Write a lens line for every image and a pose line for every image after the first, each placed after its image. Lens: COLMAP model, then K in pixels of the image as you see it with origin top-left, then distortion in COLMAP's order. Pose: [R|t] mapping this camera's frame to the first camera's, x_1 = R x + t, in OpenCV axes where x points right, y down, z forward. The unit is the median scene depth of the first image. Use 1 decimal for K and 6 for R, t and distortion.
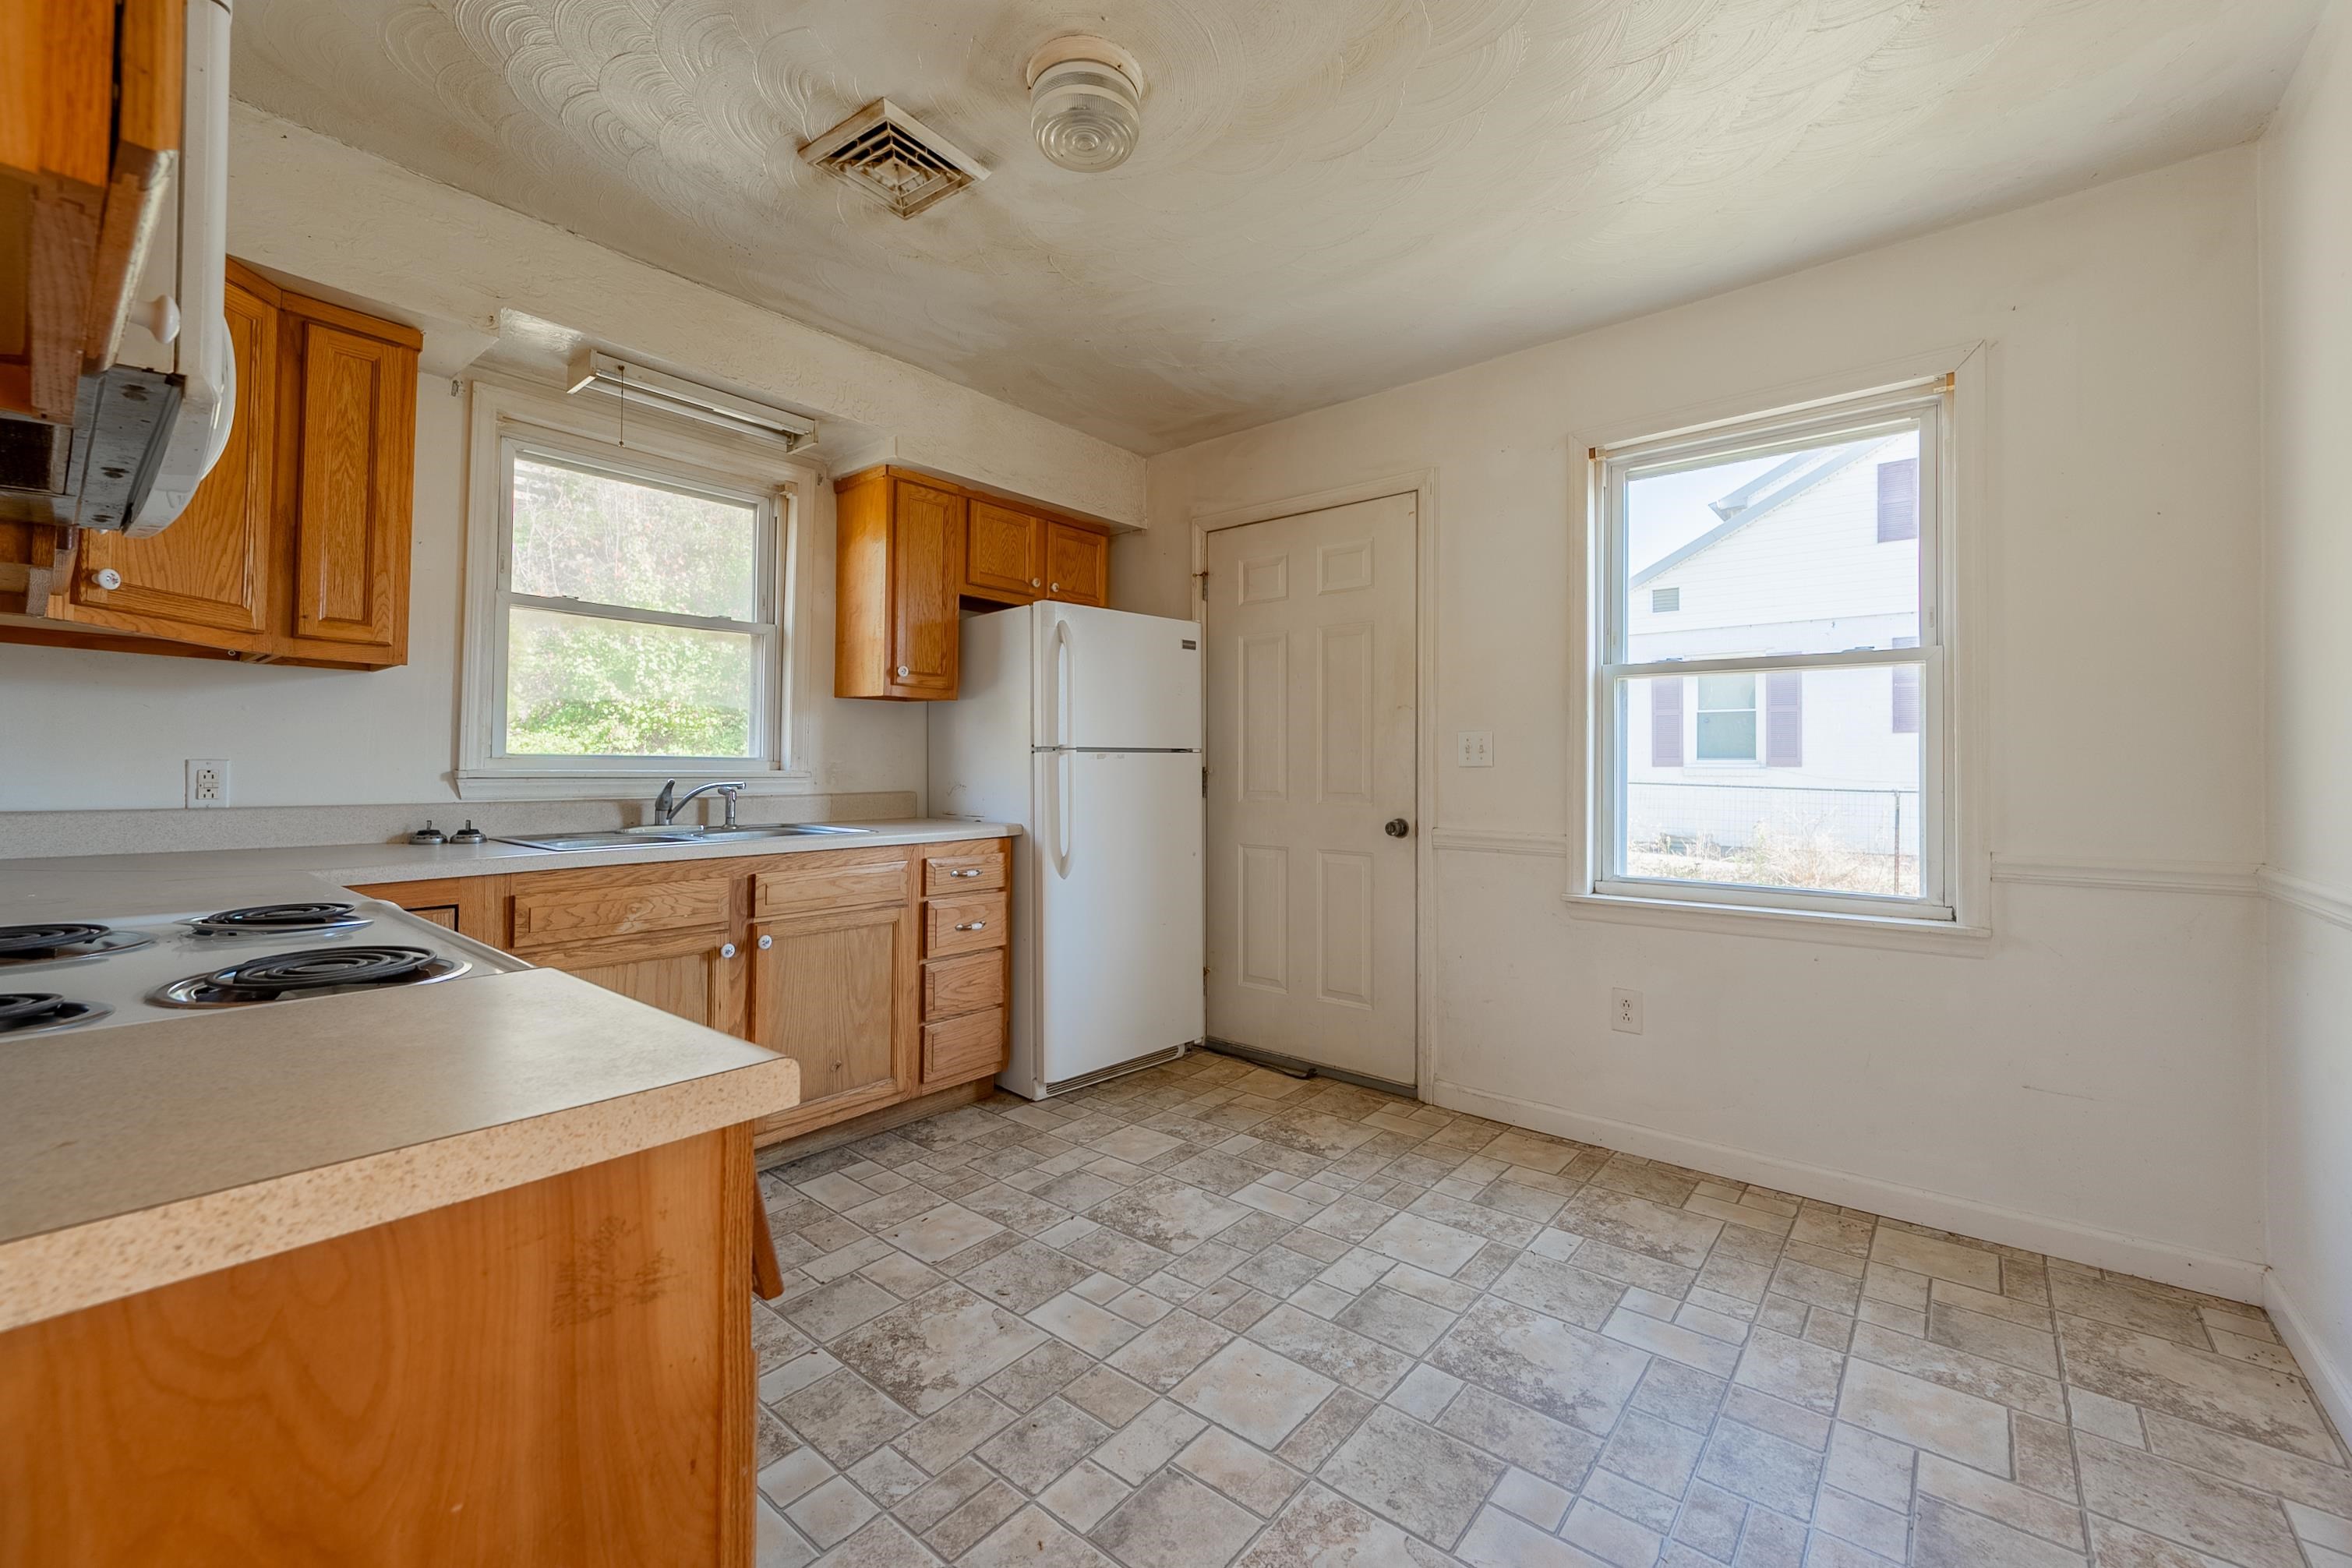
lens RADIAL K [[946.5, 0, 1185.5], [0, 946.5, 759.4], [0, 0, 1]] dist [0.001655, 0.000065]
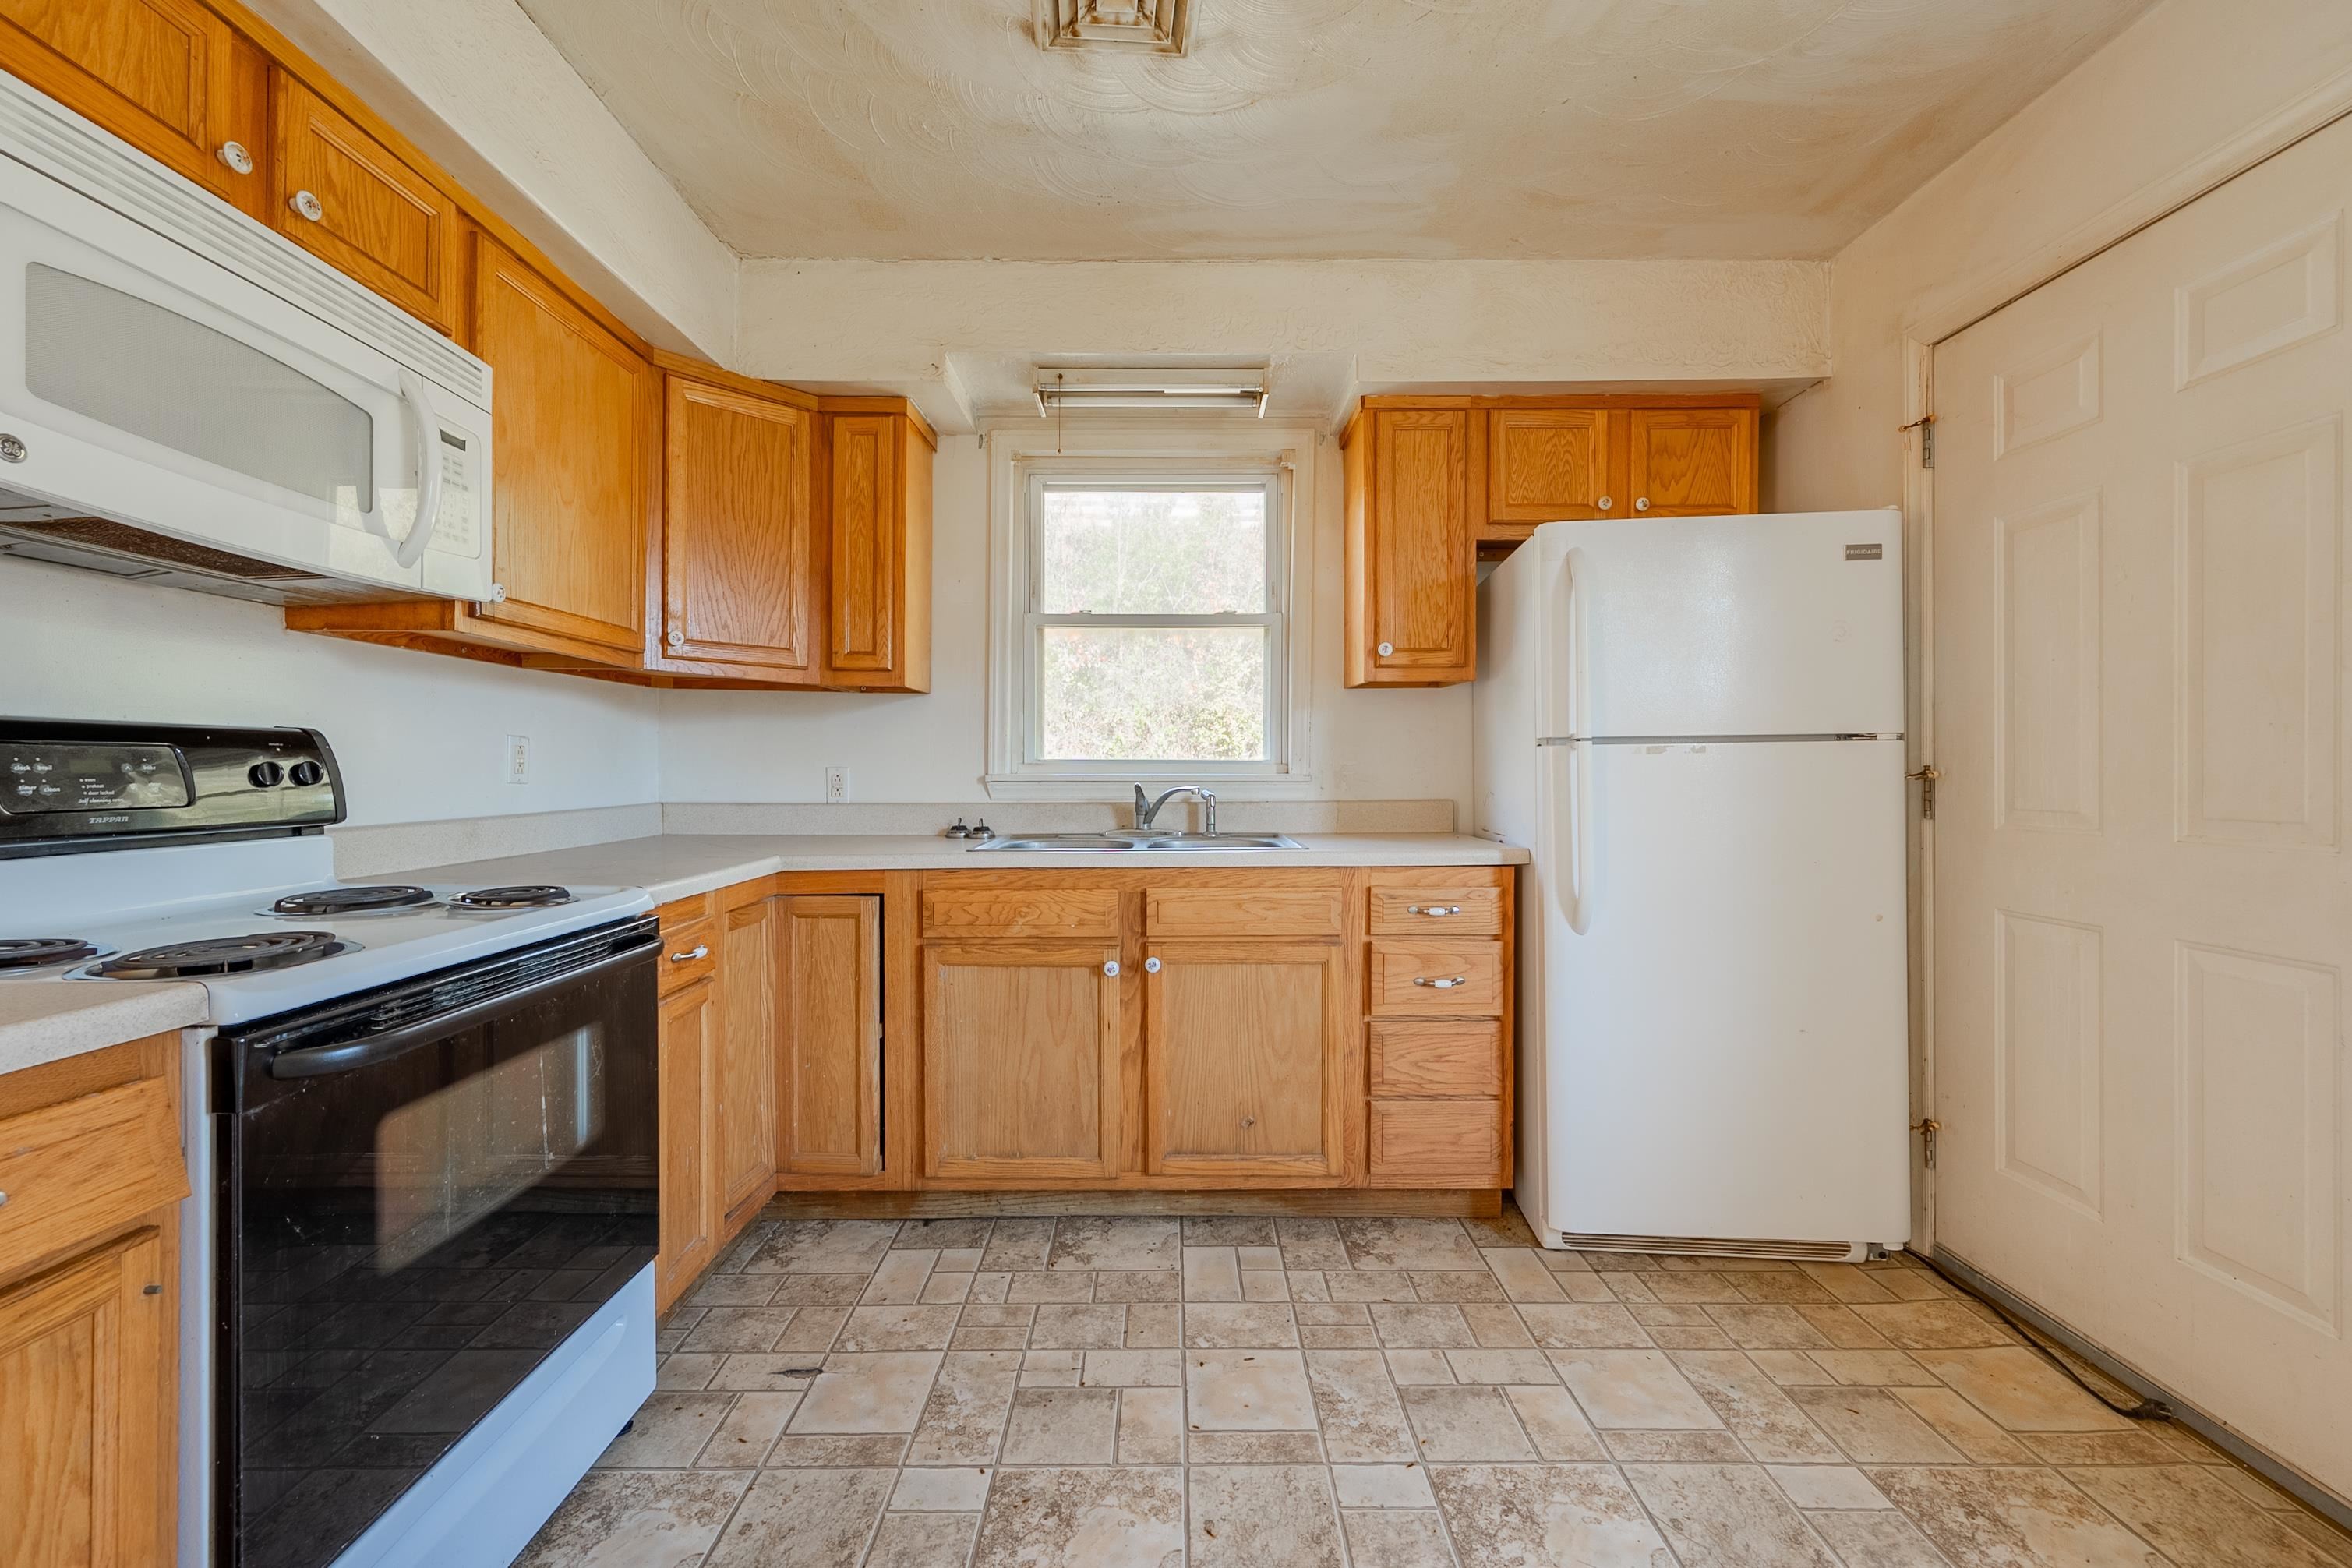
lens RADIAL K [[946.5, 0, 1168.9], [0, 946.5, 778.9], [0, 0, 1]] dist [0.001655, 0.000065]
pose [[0.631646, 0.000678, -0.775256, 0.209755], [0.011951, 0.999872, 0.010612, 0.005734], [0.775165, -0.015968, 0.631557, 0.357262]]
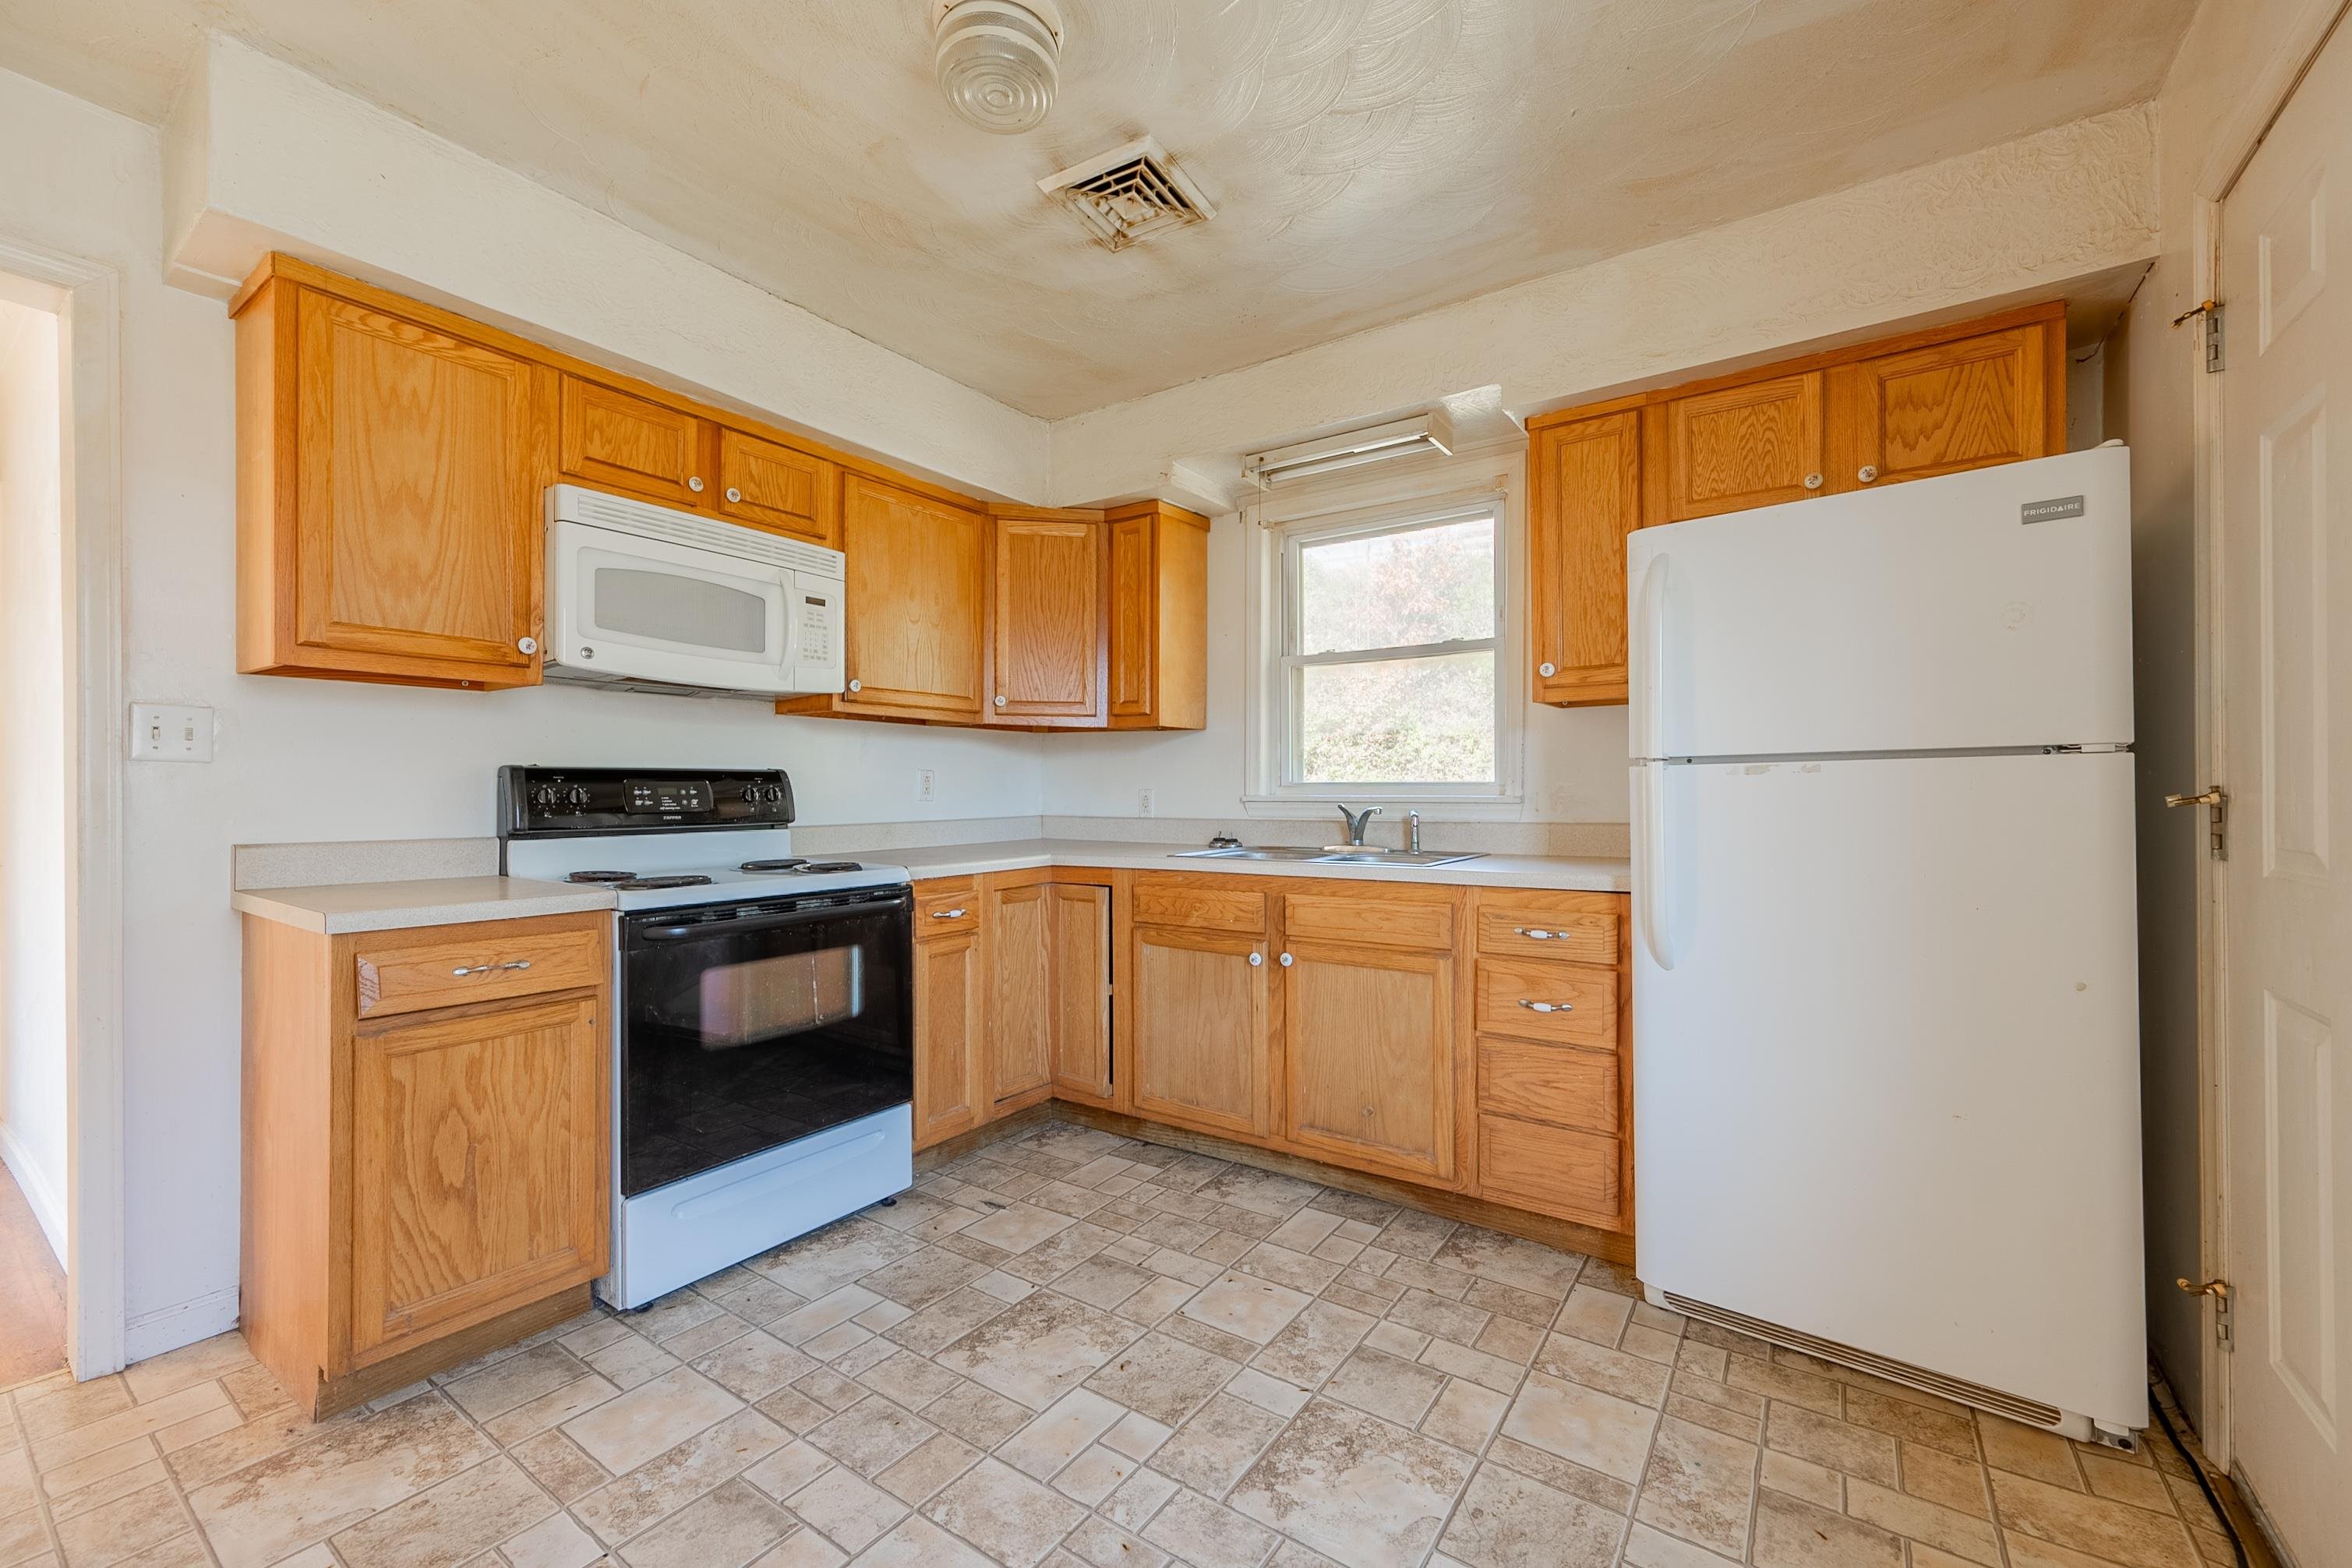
lens RADIAL K [[946.5, 0, 1191.1], [0, 946.5, 796.9], [0, 0, 1]] dist [0.001655, 0.000065]
pose [[0.086421, 0.000168, -0.996259, 0.471035], [0.011689, 0.999931, 0.001183, 0.008726], [0.996190, -0.011748, 0.086413, 0.644714]]
